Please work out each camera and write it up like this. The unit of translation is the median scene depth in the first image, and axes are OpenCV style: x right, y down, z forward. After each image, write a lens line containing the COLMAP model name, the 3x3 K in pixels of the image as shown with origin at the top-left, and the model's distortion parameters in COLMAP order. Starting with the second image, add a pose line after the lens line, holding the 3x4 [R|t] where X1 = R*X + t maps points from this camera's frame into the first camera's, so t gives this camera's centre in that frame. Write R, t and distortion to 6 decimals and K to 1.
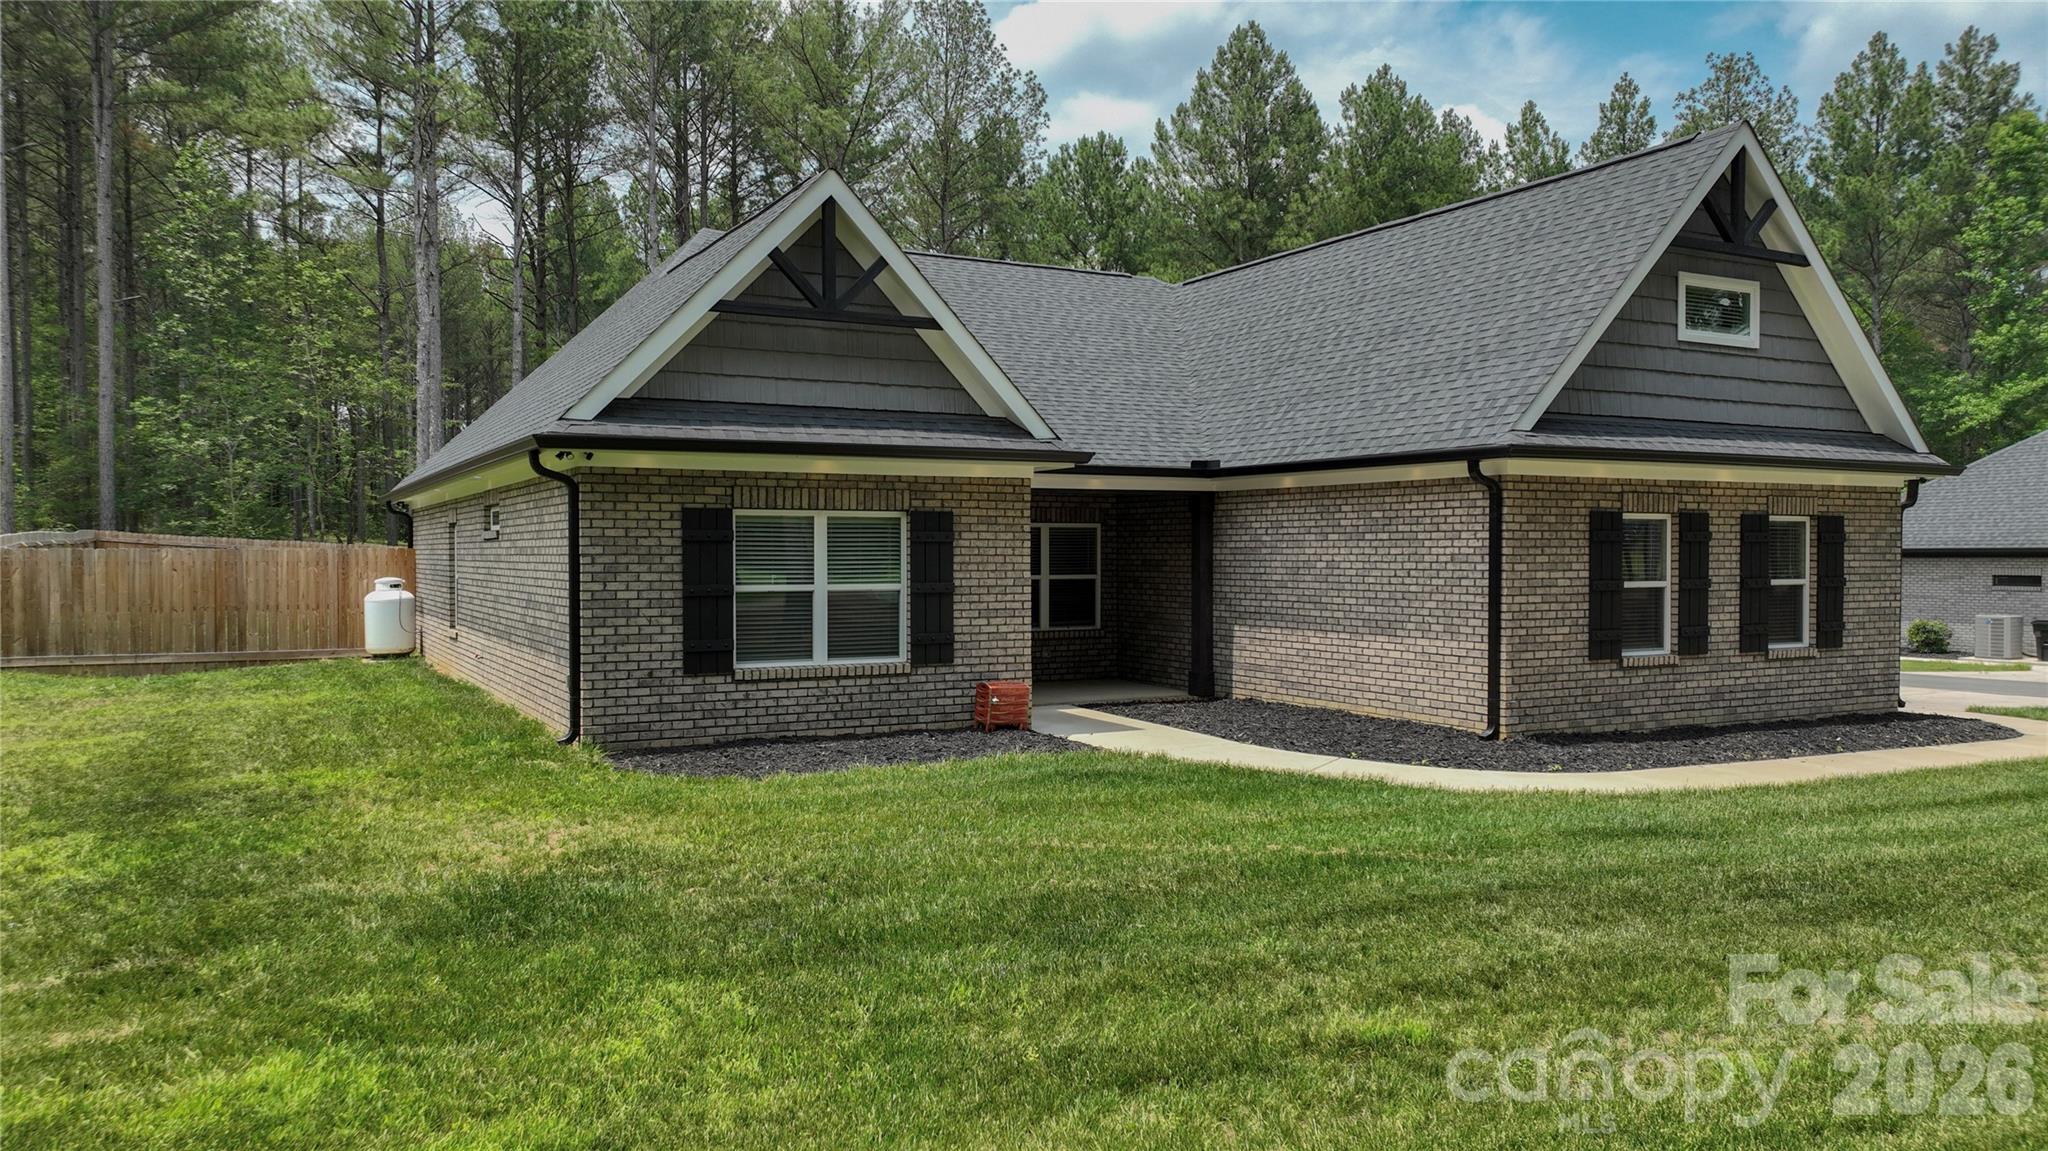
lens RADIAL K [[1429.6, 0, 1023.7], [0, 1429.6, 565.4], [0, 0, 1]] dist [0.002242, 0.009191]
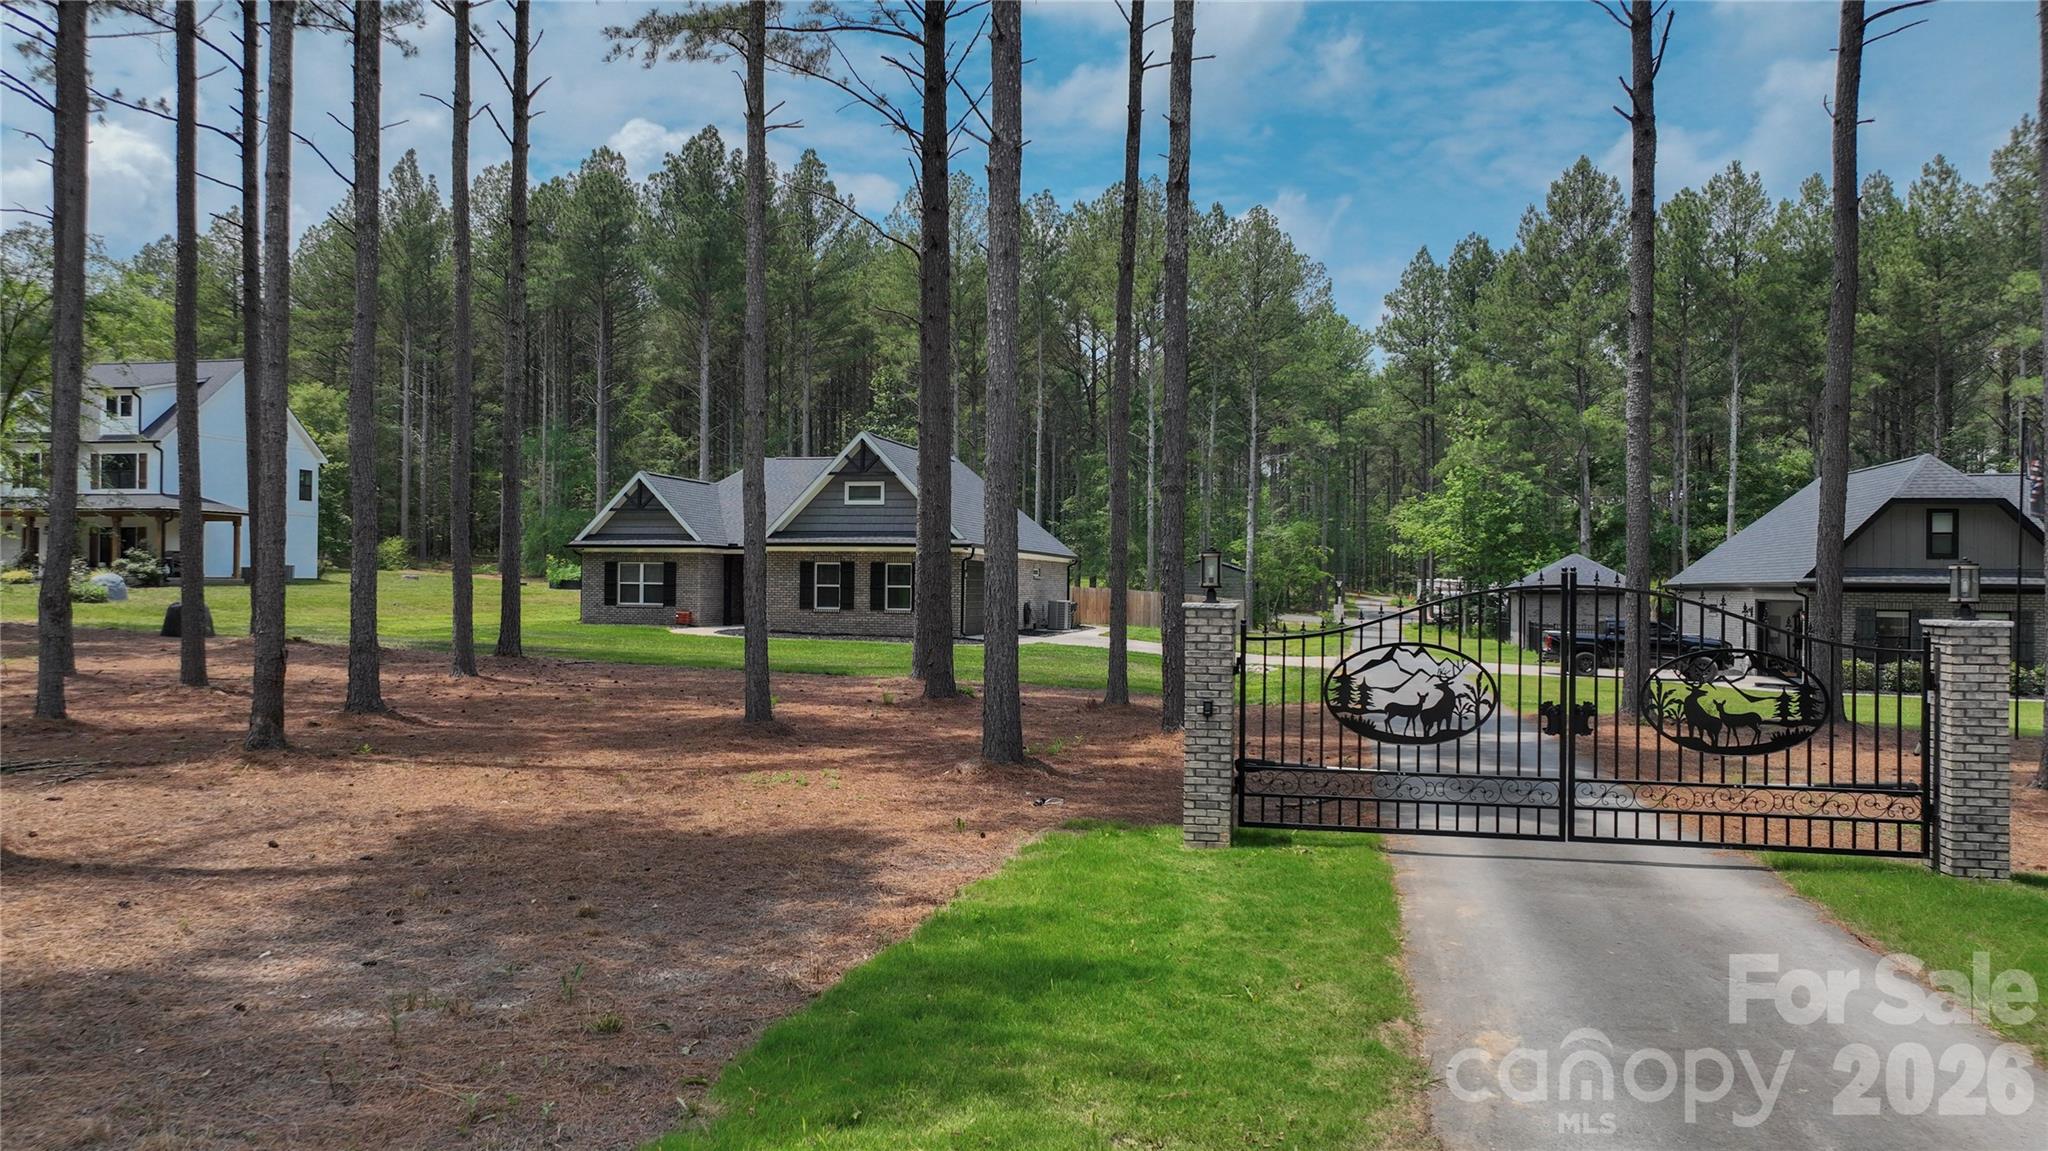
lens RADIAL K [[1429.6, 0, 1016.4], [0, 1429.6, 582.4], [0, 0, 1]] dist [0.002242, 0.009191]
pose [[0.748492, 0.006675, -0.663110, 2.867382], [-0.019666, 0.999733, -0.012135, 0.036785], [0.662852, 0.022124, 0.748423, -1.056279]]
